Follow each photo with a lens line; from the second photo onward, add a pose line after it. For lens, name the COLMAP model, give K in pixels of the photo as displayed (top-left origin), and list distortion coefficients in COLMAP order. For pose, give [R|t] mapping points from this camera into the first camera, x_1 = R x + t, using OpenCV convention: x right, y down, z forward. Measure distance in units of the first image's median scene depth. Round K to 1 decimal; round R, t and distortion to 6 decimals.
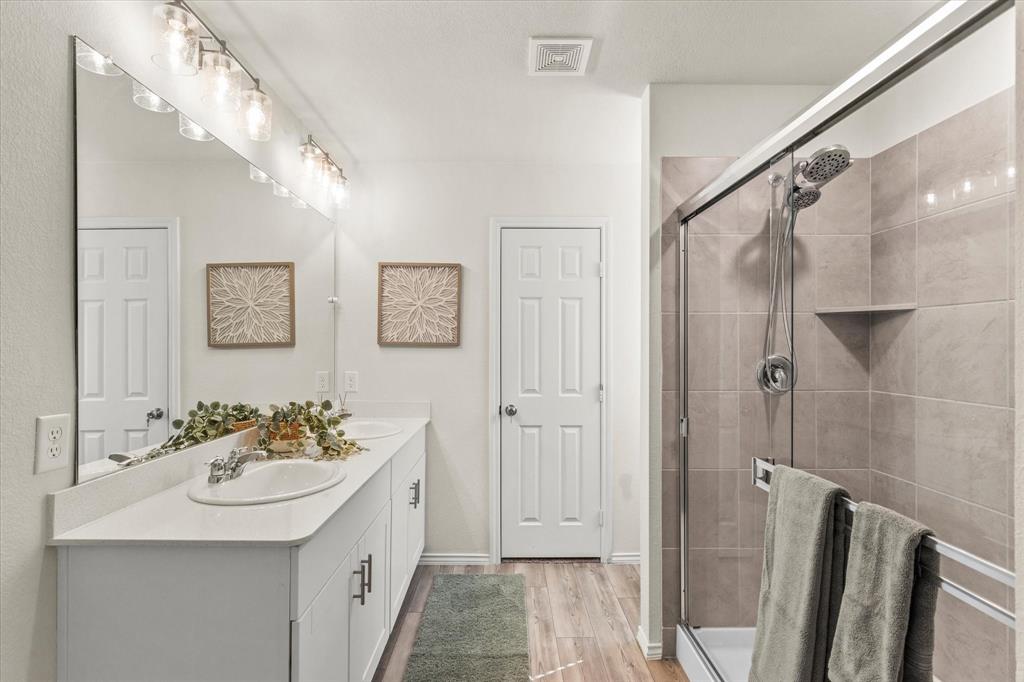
lens RADIAL K [[503.2, 0, 510.2], [0, 503.2, 345.6], [0, 0, 1]] dist [0.005039, -0.000744]
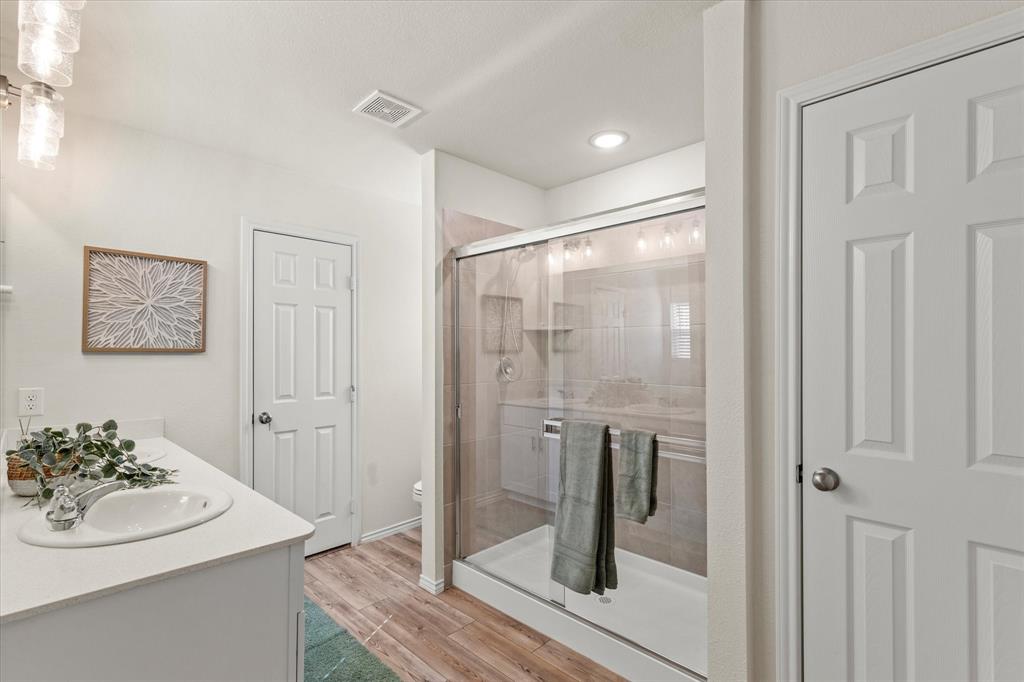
lens RADIAL K [[499.2, 0, 514.4], [0, 499.2, 349.2], [0, 0, 1]] dist [0.013973, -0.000270]
pose [[0.687433, -0.000293, 0.726248, -0.402433], [0.003570, 0.999989, -0.002975, -0.000220], [-0.726239, 0.004638, 0.687427, -0.023165]]
